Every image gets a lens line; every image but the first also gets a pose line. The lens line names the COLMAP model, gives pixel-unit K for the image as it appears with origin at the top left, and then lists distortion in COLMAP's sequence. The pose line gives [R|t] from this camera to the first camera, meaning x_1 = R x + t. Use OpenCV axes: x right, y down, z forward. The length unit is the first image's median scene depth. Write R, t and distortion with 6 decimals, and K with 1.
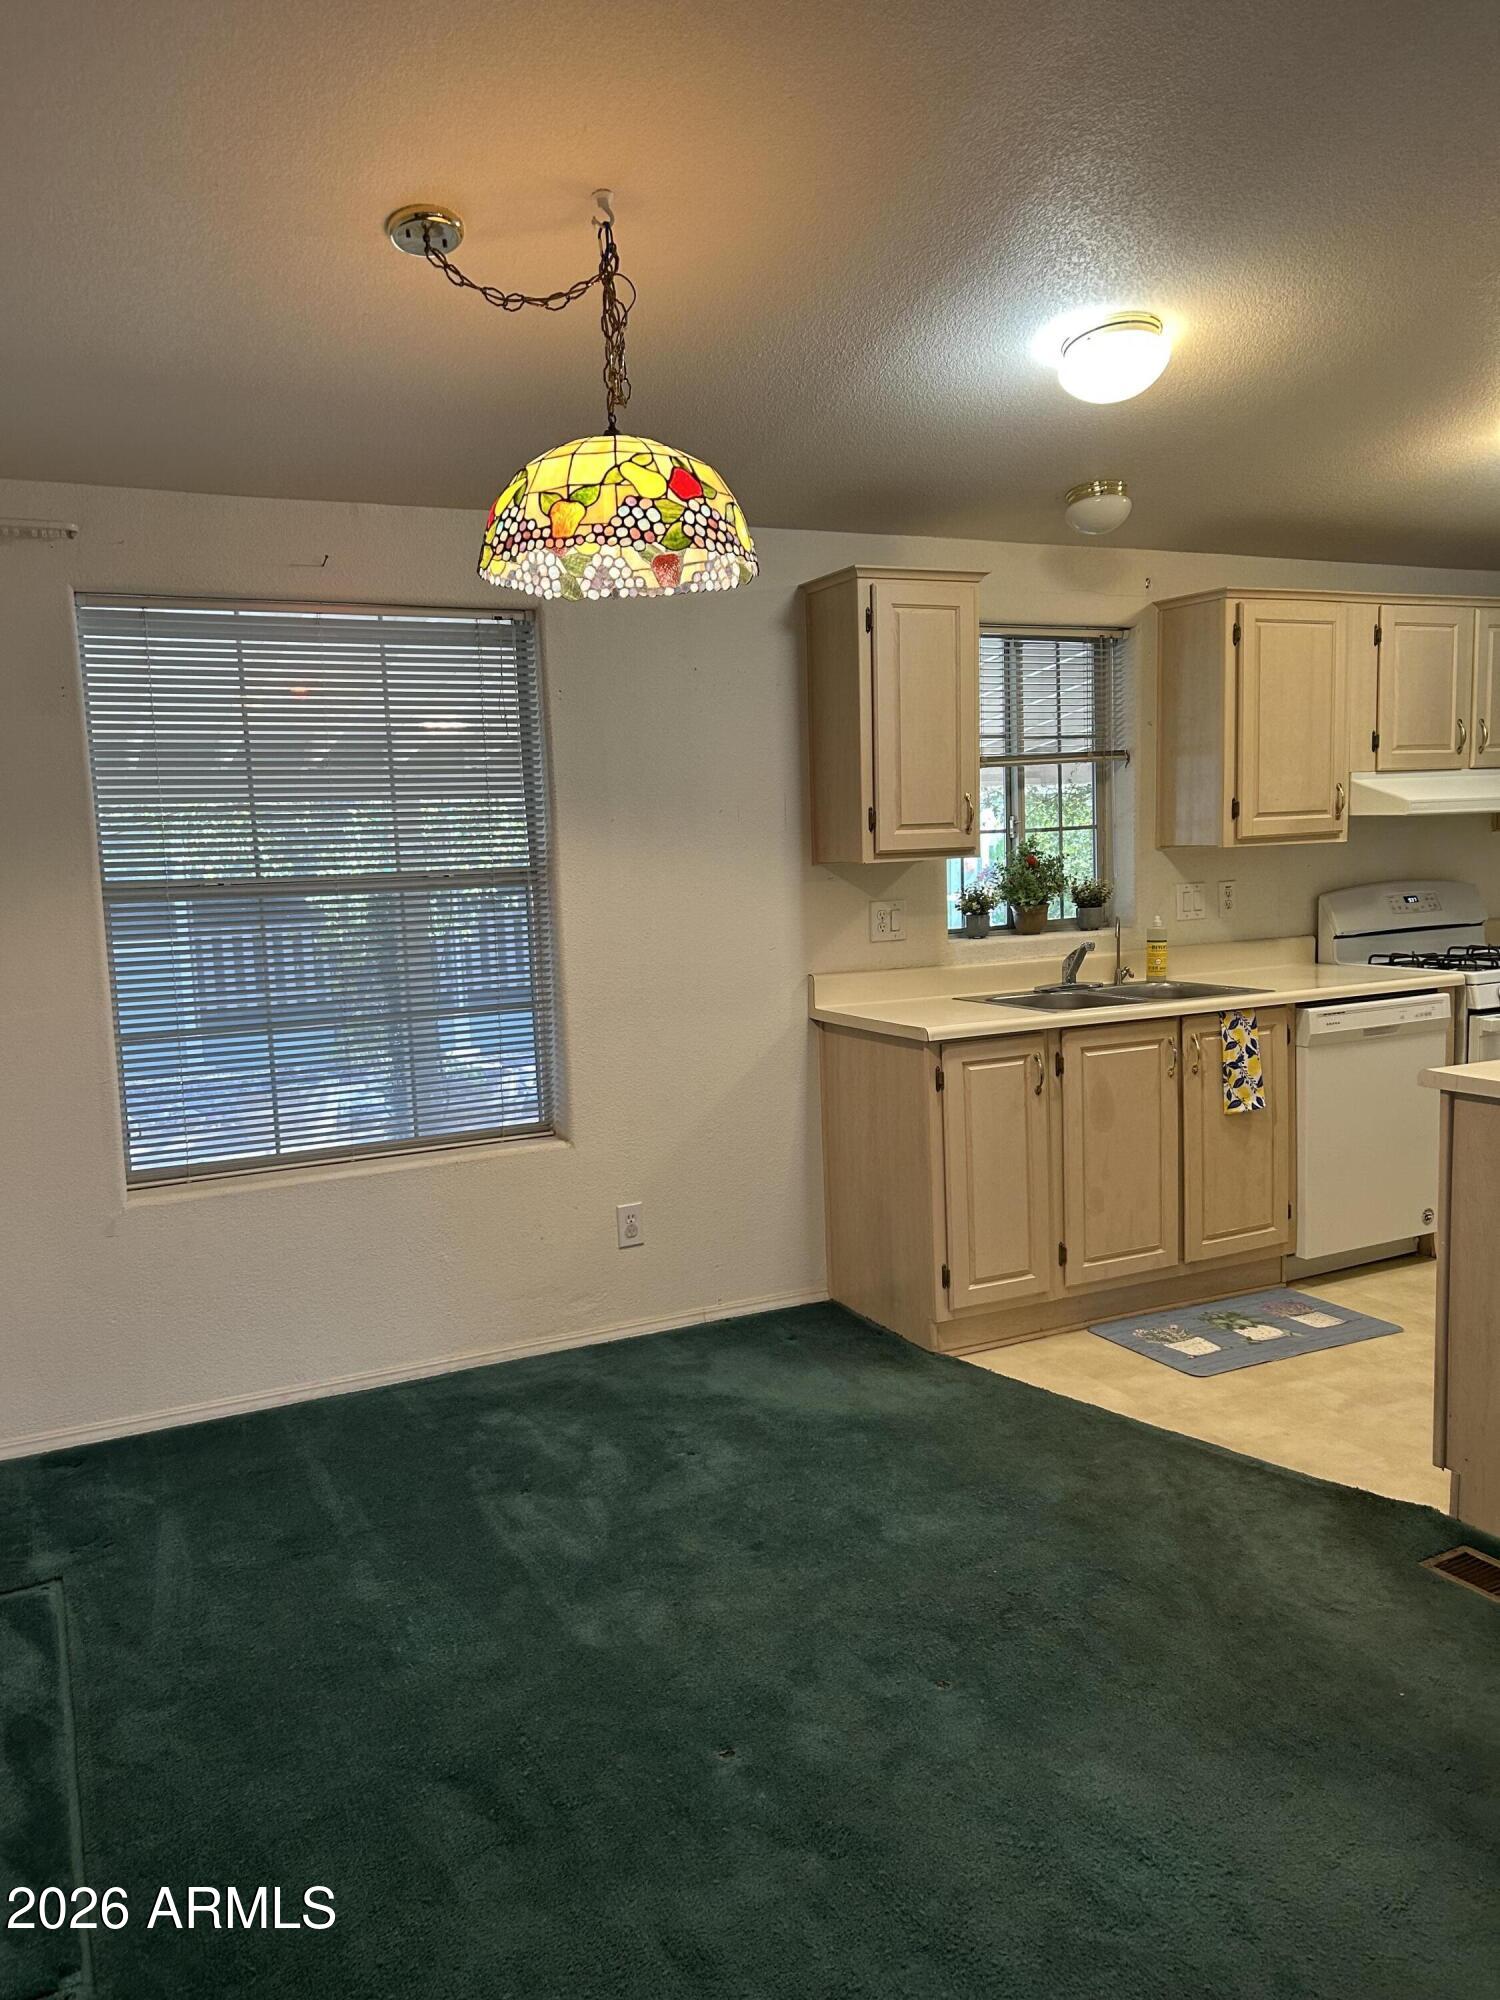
lens RADIAL K [[1512.3, 0, 703.8], [0, 1512.3, 1010.8], [0, 0, 1]] dist [0.069183, -0.080638]
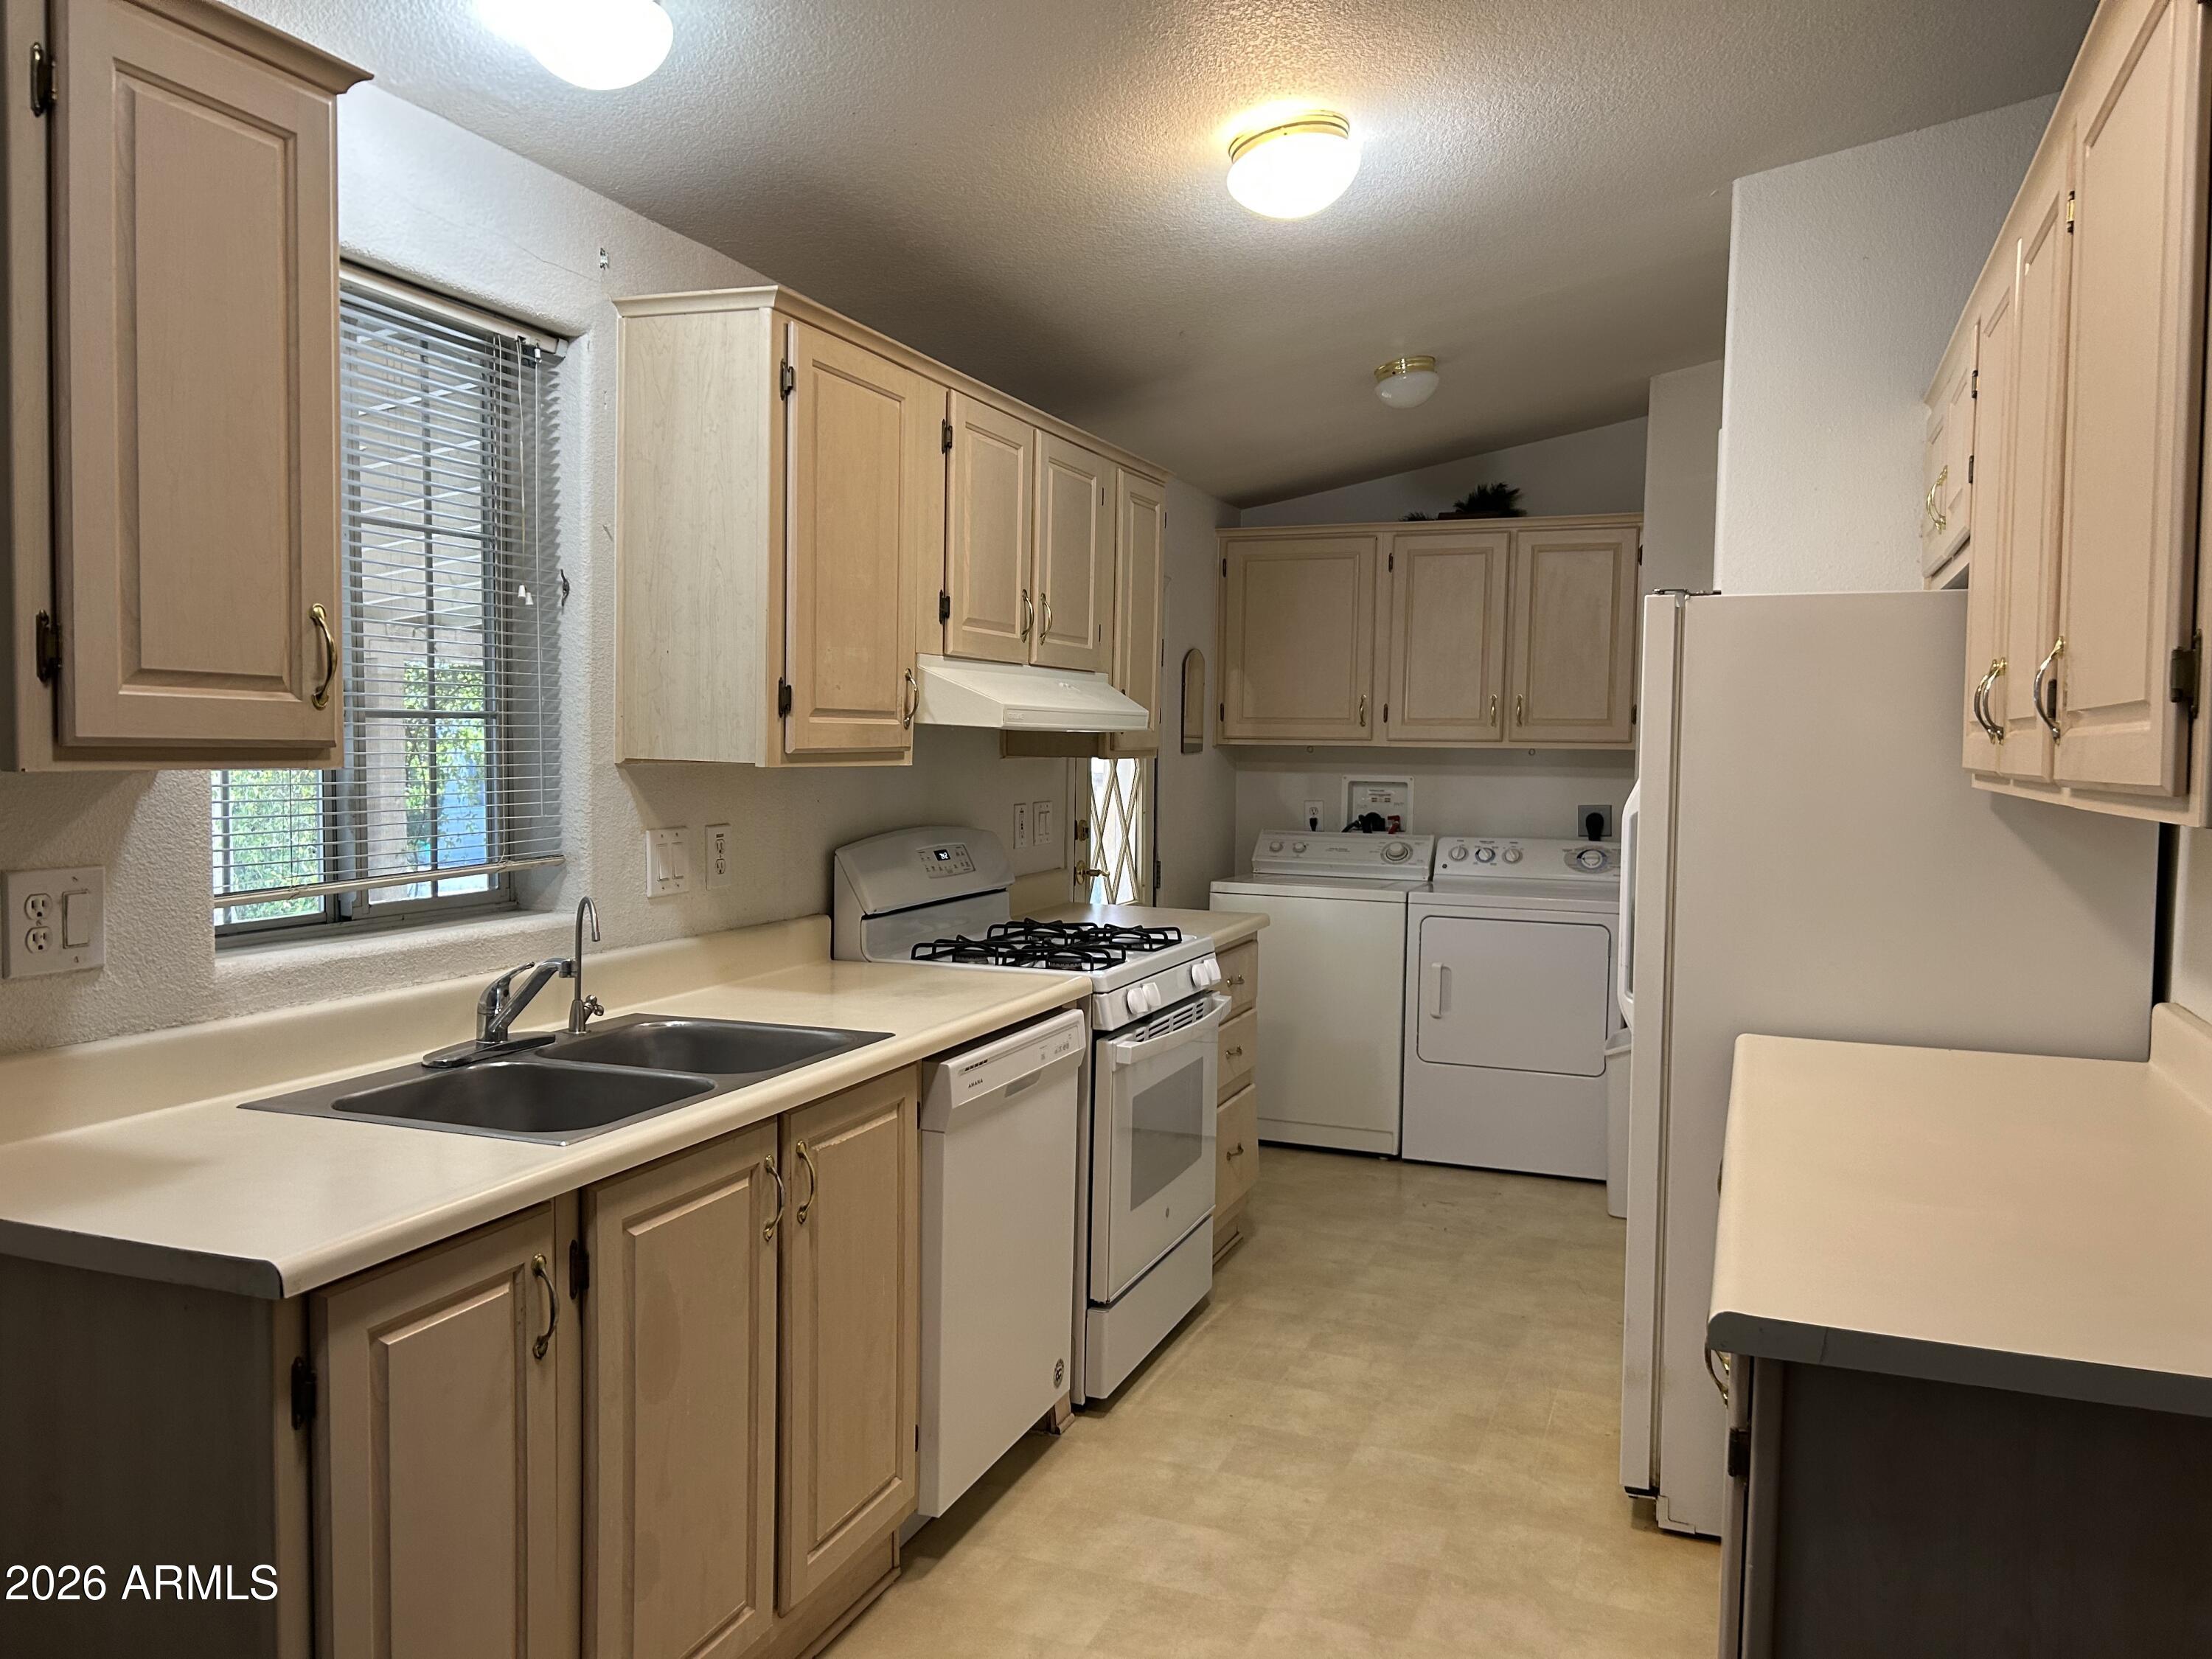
lens RADIAL K [[1672.6, 0, 1110.2], [0, 1672.6, 840.8], [0, 0, 1]] dist [0.069183, -0.080638]
pose [[0.715138, 0.005514, 0.698961, 0.011165], [0.037283, 0.998244, -0.046021, -0.048504], [-0.697988, 0.058971, 0.713677, 0.486290]]
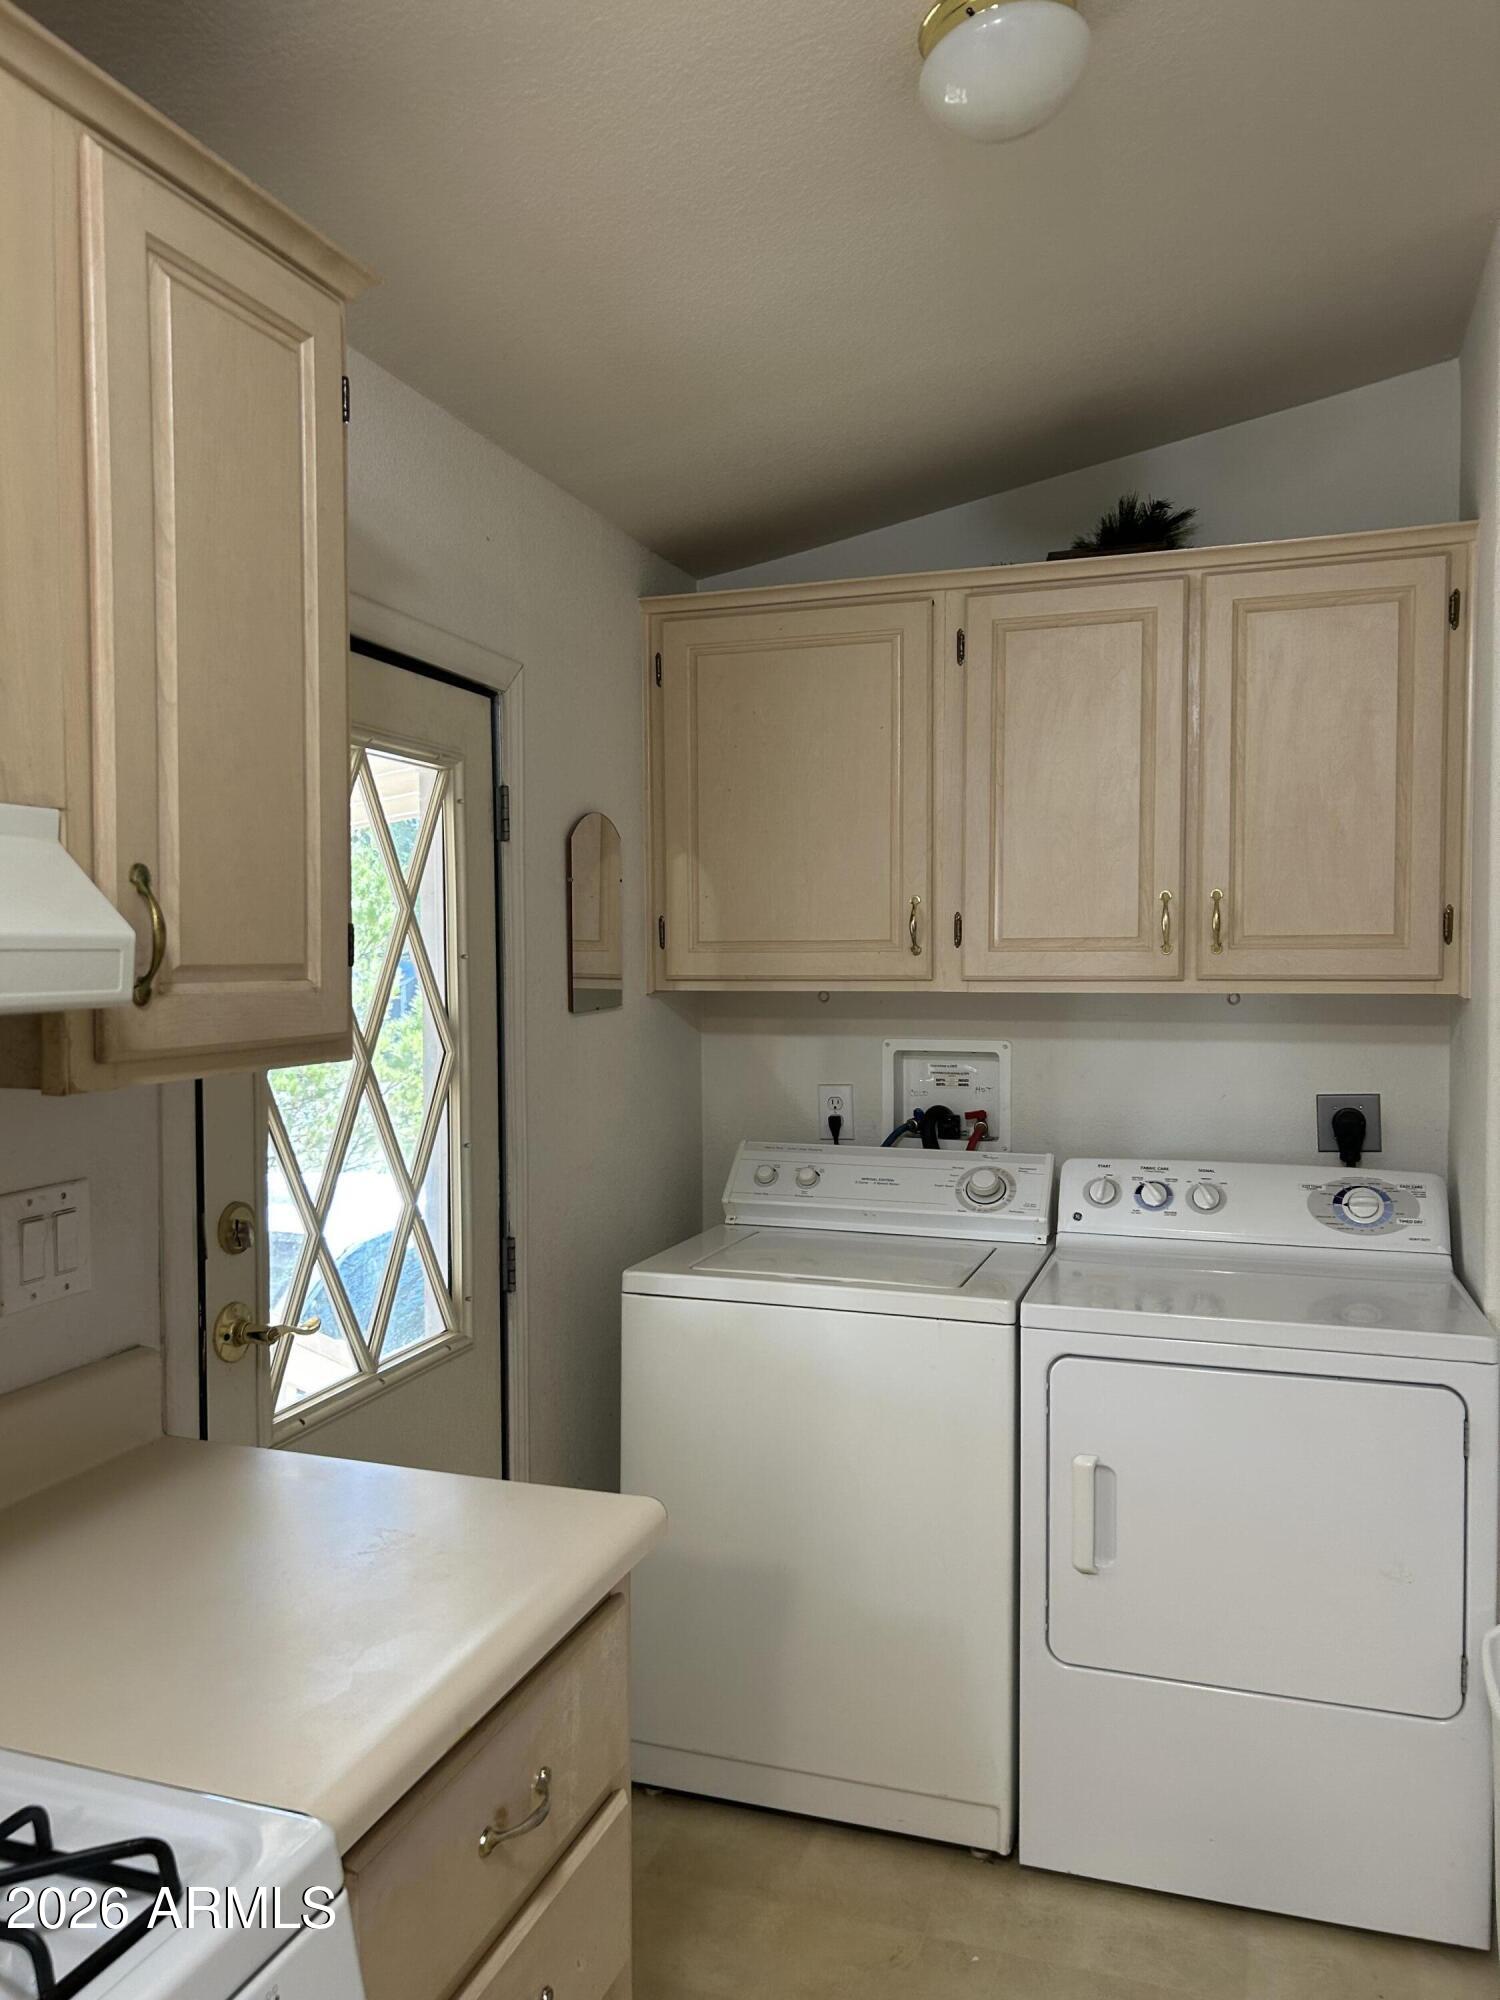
lens RADIAL K [[1512.3, 0, 741.7], [0, 1512.3, 1000.2], [0, 0, 1]] dist [0.069183, -0.080638]
pose [[0.694045, 0.014598, 0.719783, 0.536026], [0.058535, 0.995340, -0.076629, -0.123932], [-0.717548, 0.095317, 0.689957, 0.876465]]
